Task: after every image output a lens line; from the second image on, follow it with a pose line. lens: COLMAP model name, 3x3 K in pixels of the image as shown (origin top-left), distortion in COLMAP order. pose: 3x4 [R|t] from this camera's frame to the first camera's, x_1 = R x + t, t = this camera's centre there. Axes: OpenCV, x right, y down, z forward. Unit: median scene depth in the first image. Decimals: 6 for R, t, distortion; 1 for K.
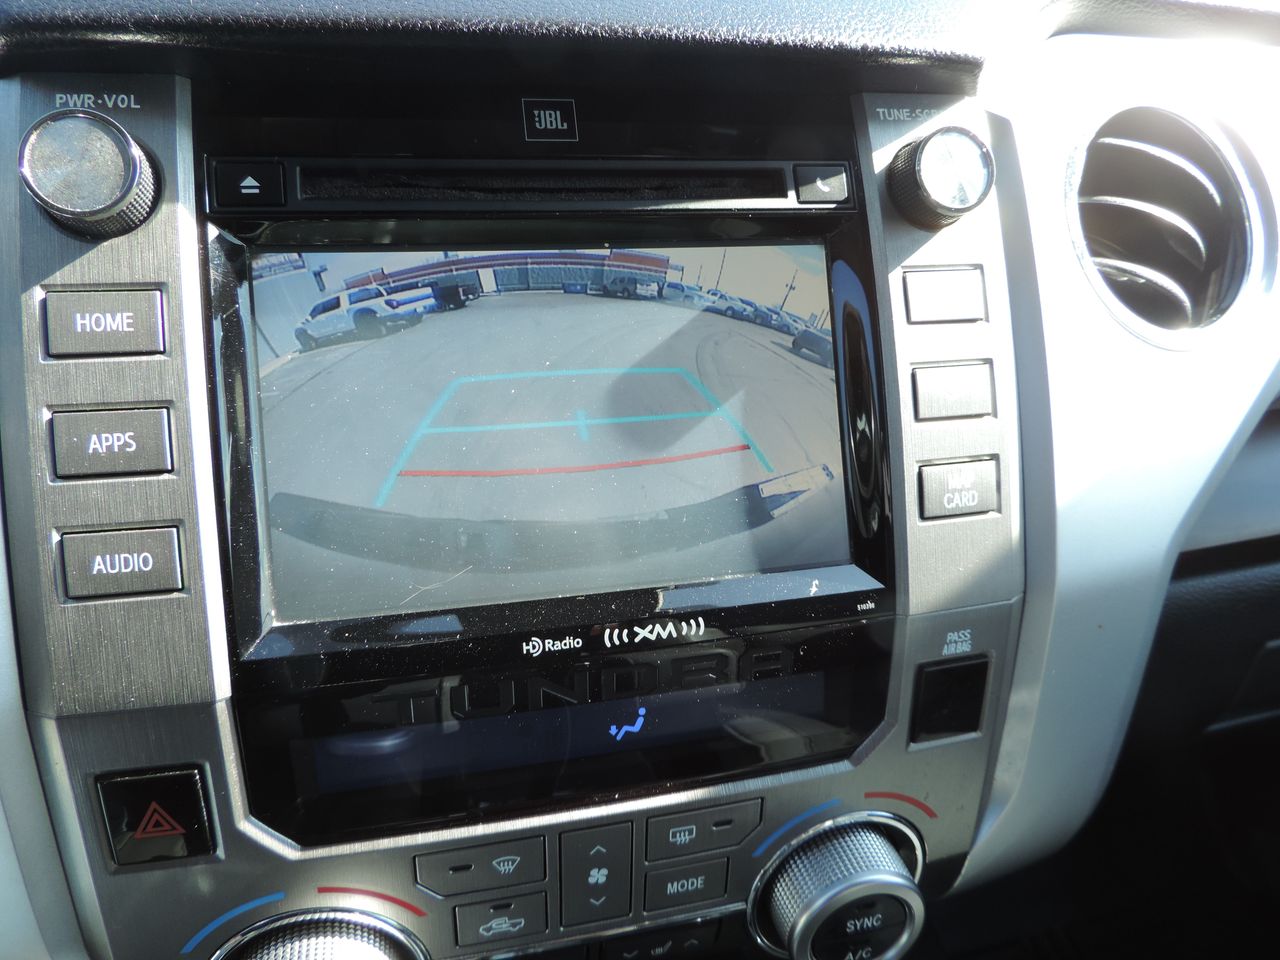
lens RADIAL K [[860.4, 0, 653.2], [0, 860.4, 462.0], [0, 0, 1]] dist [0.006411, 0.000050]
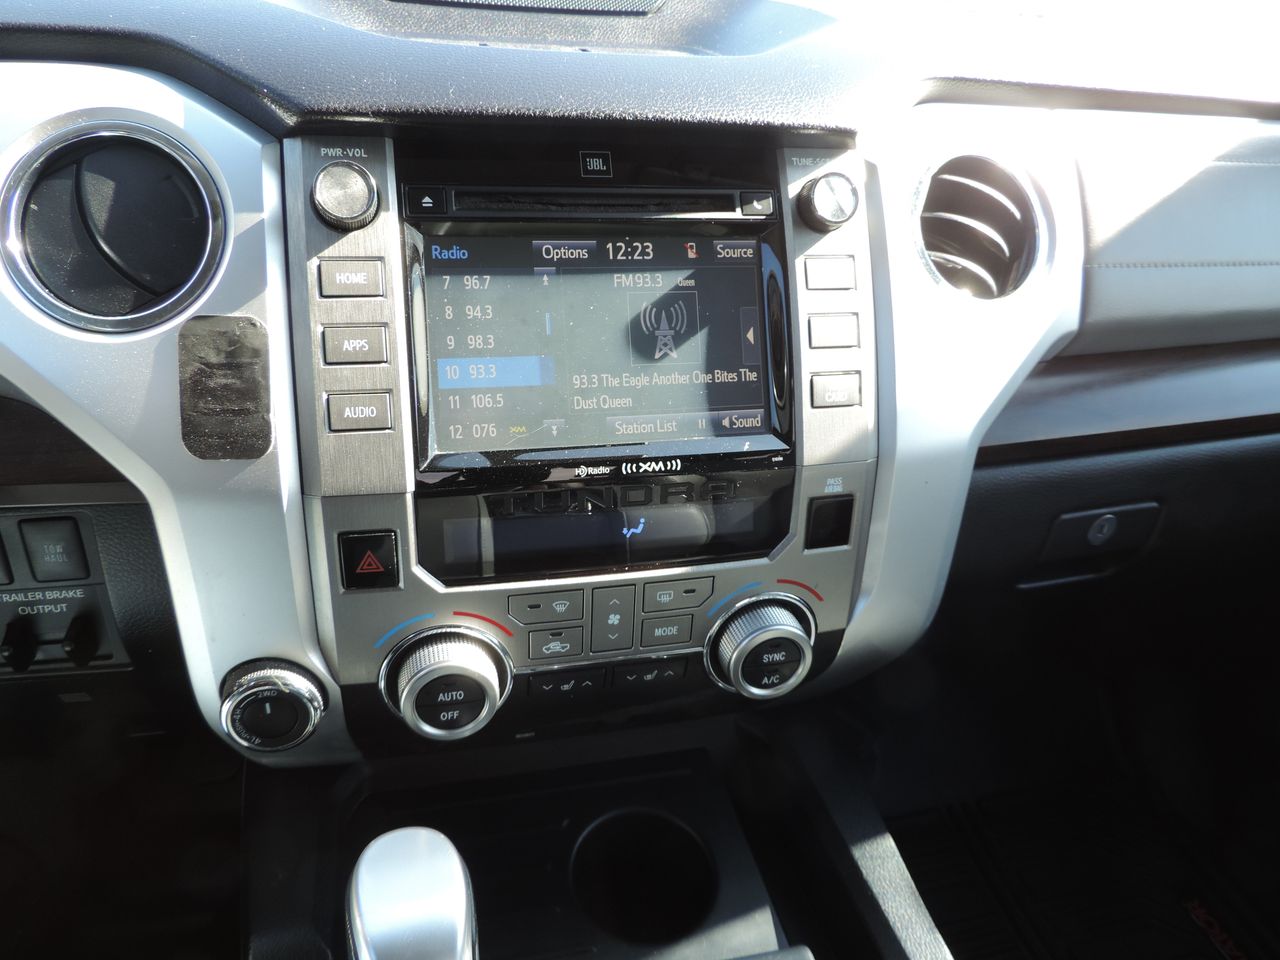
lens RADIAL K [[888.3, 0, 641.4], [0, 888.3, 481.4], [0, 0, 1]] dist [-0.005205, -0.000284]
pose [[0.999801, 0.019875, 0.001466, -0.019662], [-0.019917, 0.999046, 0.038857, 0.152947], [-0.000692, -0.038879, 0.999244, -0.746970]]
